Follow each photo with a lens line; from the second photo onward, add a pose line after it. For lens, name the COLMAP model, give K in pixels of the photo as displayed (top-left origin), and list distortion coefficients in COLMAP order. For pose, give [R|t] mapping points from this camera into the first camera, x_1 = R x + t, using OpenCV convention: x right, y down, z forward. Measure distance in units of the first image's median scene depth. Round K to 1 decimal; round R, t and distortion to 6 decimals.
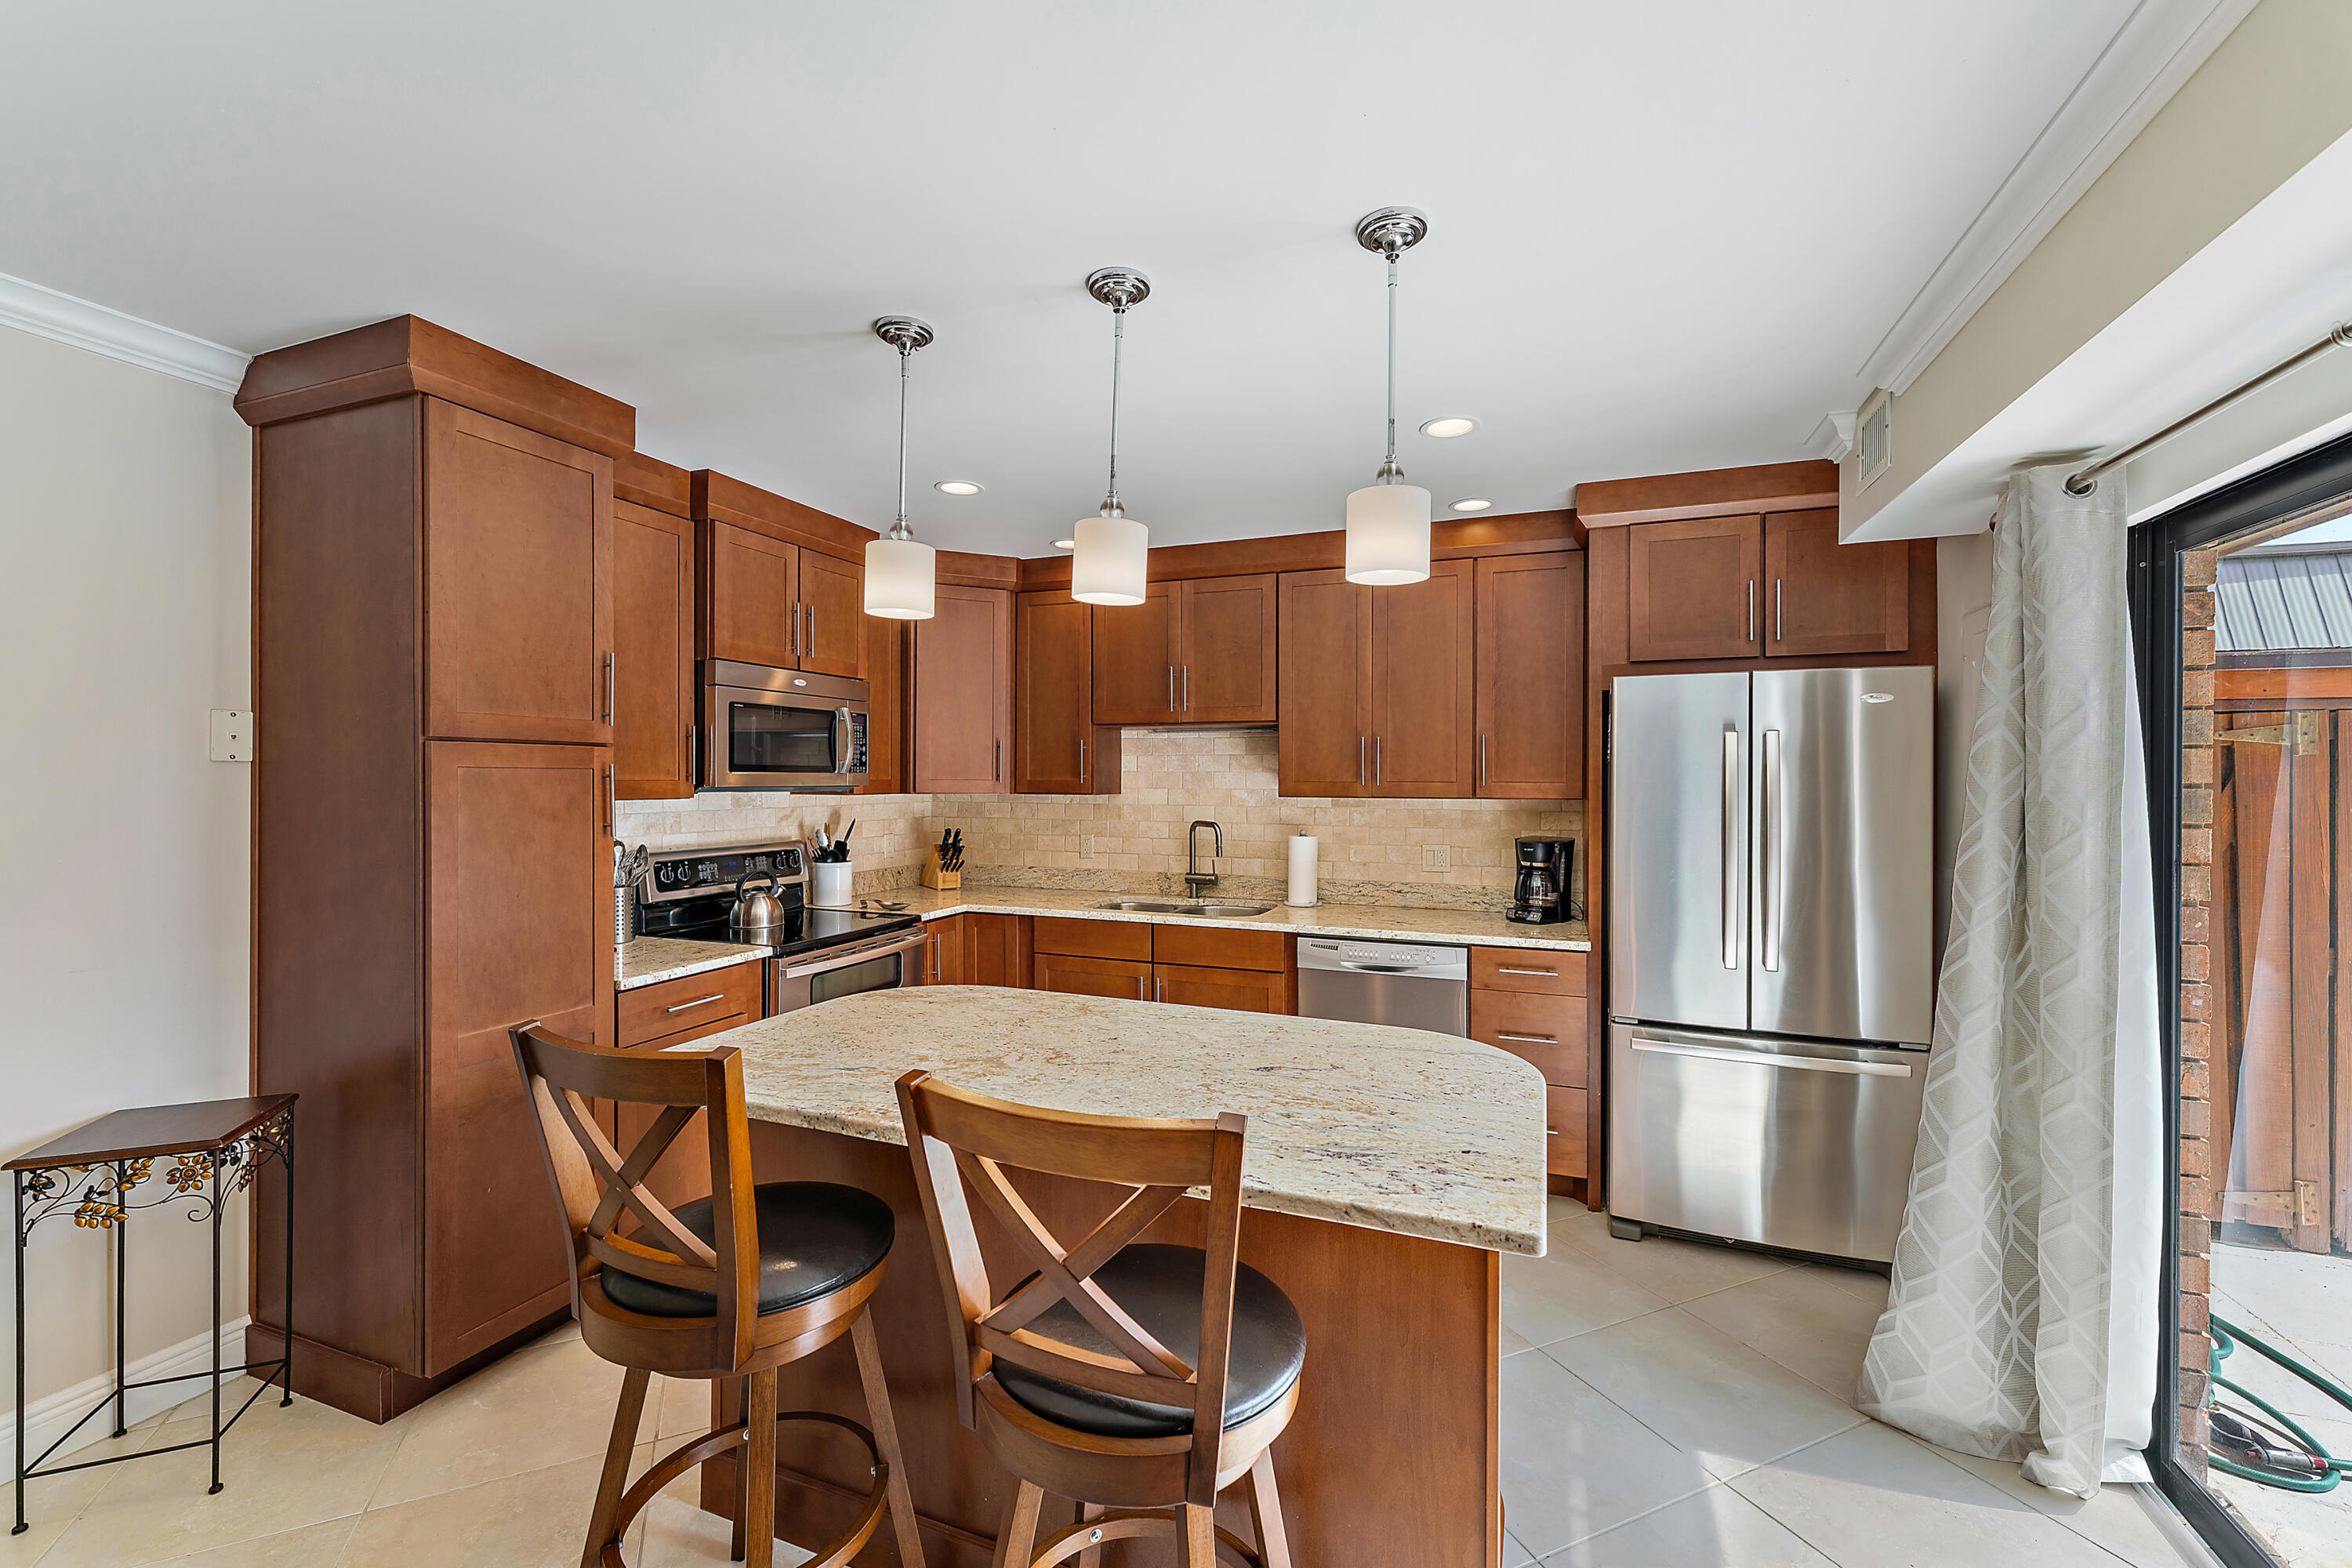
lens RADIAL K [[947.0, 0, 1173.5], [0, 947.0, 779.0], [0, 0, 1]] dist [0.000809, 0.000225]
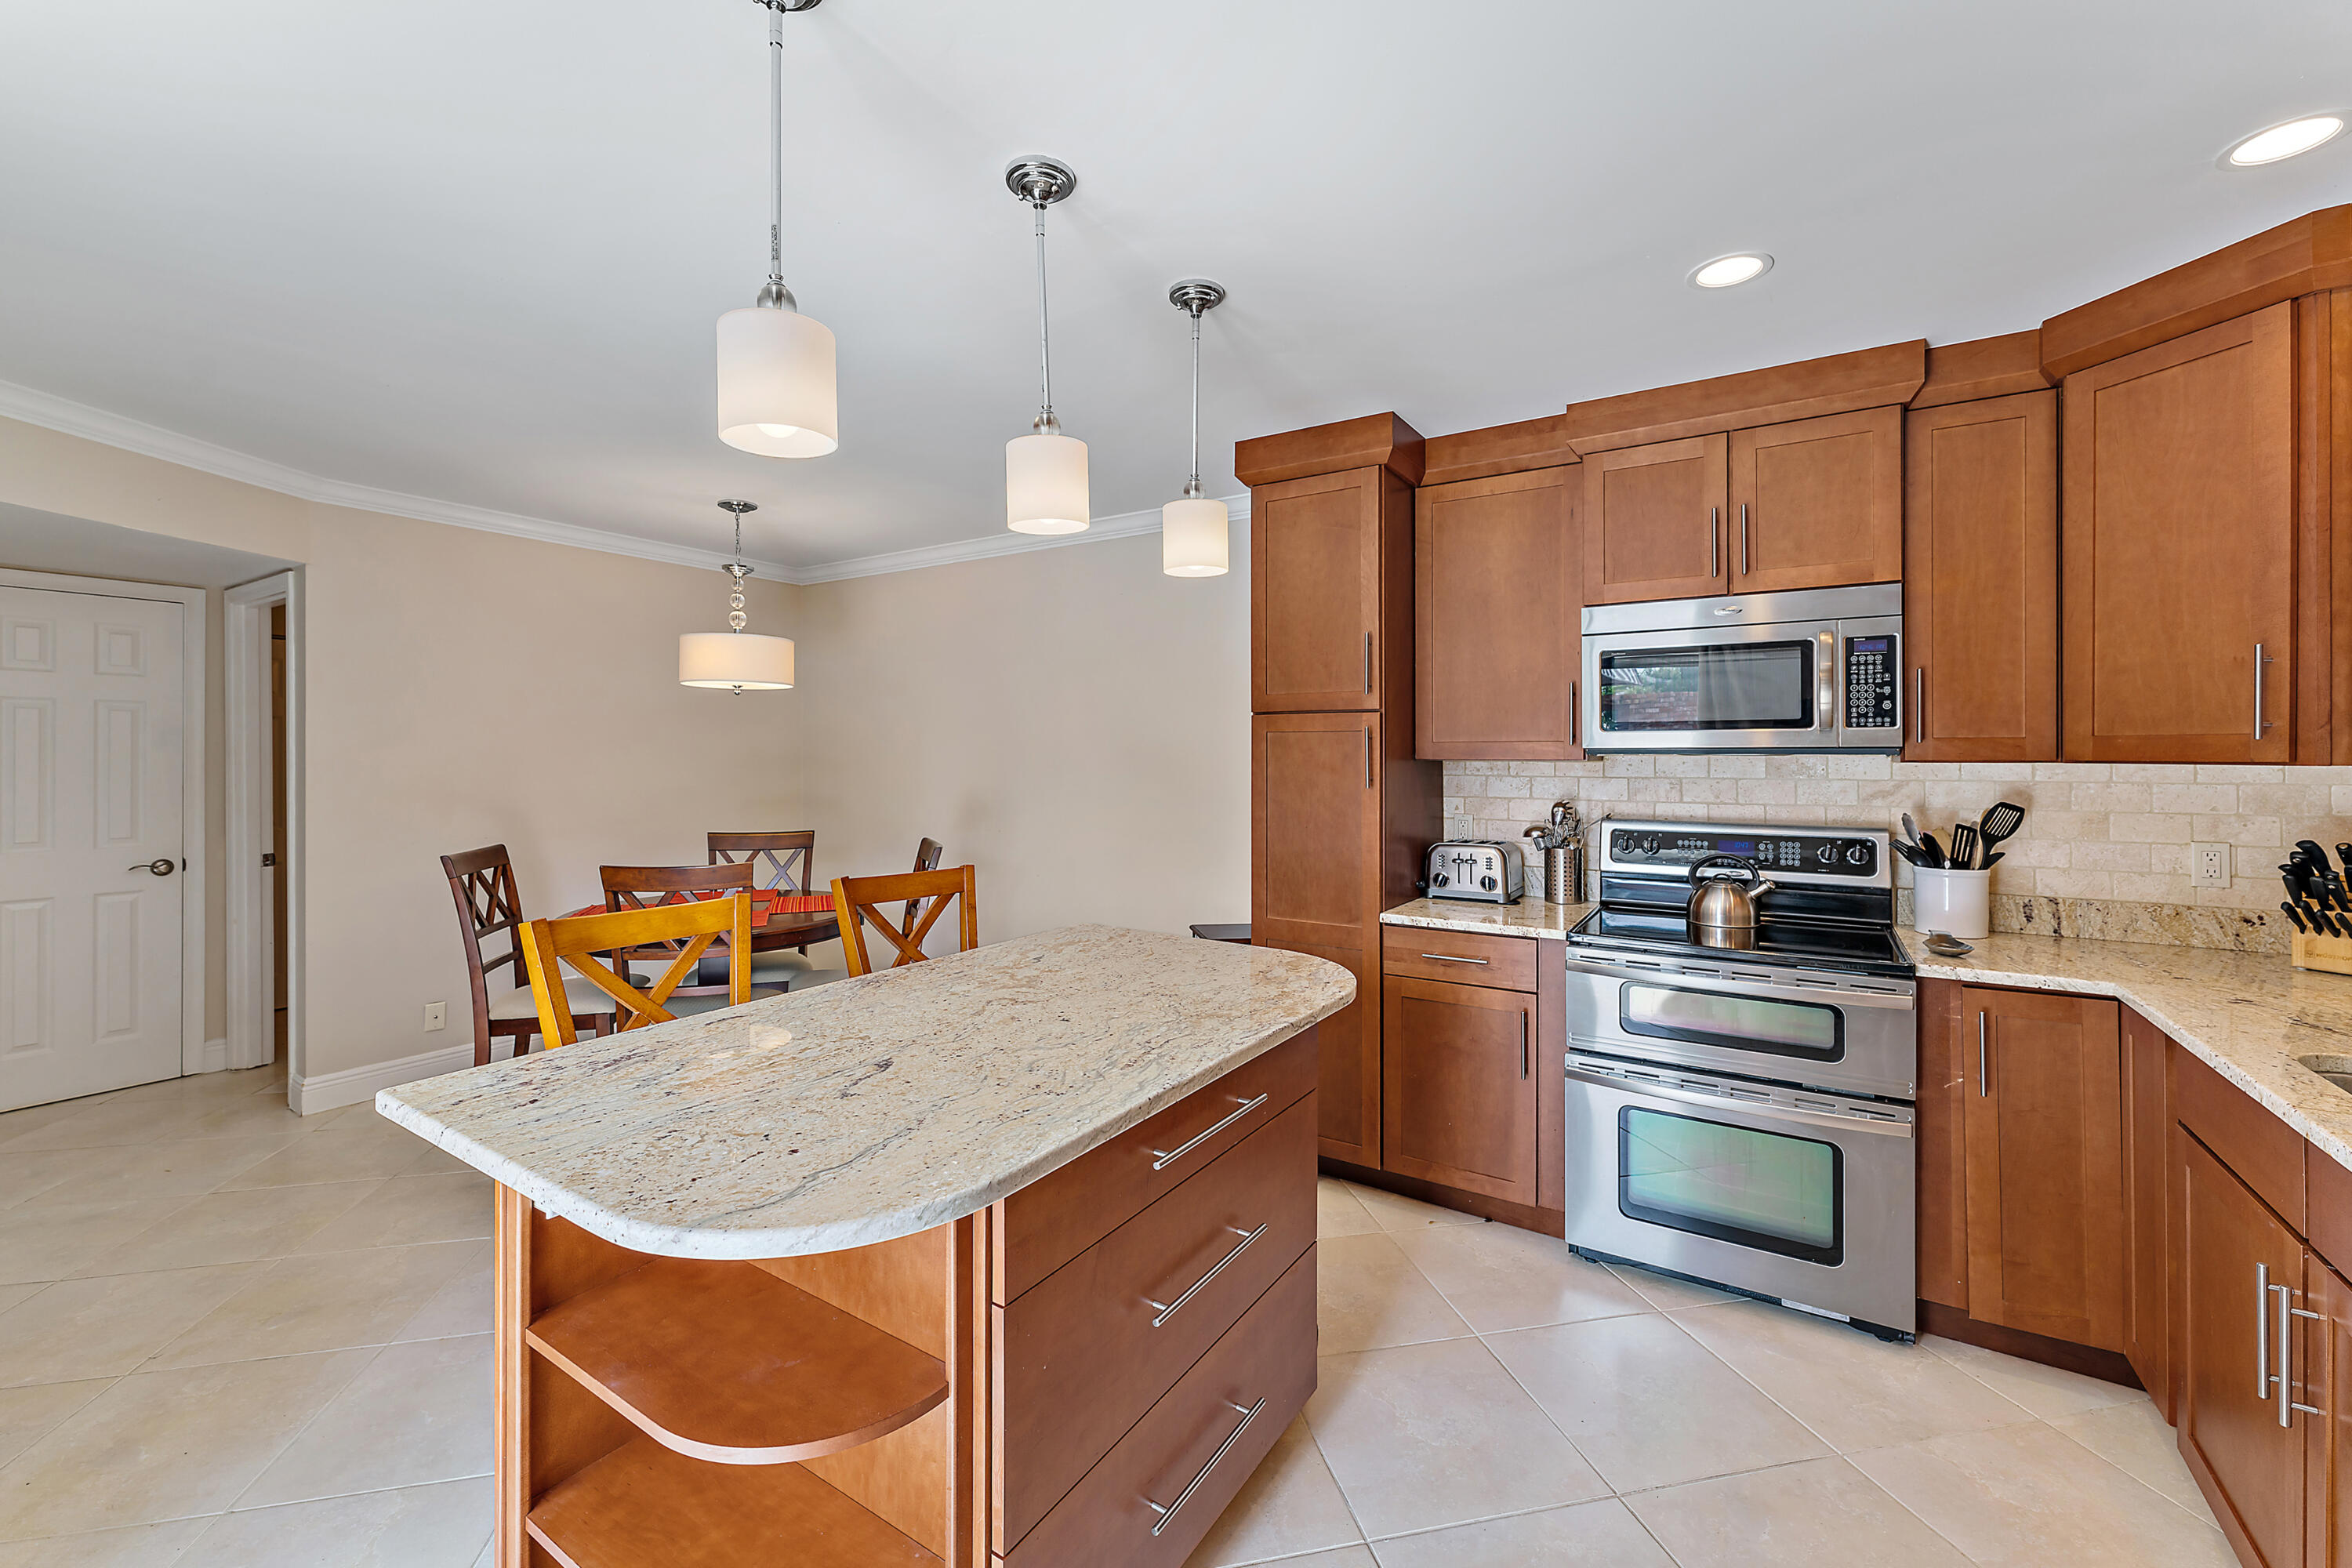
lens RADIAL K [[947.0, 0, 1163.5], [0, 947.0, 755.8], [0, 0, 1]] dist [0.000809, 0.000225]
pose [[-0.200099, -0.002060, -0.979774, 0.731244], [-0.002810, 0.999995, -0.001529, 0.027797], [0.979772, 0.002447, -0.200104, 1.182873]]
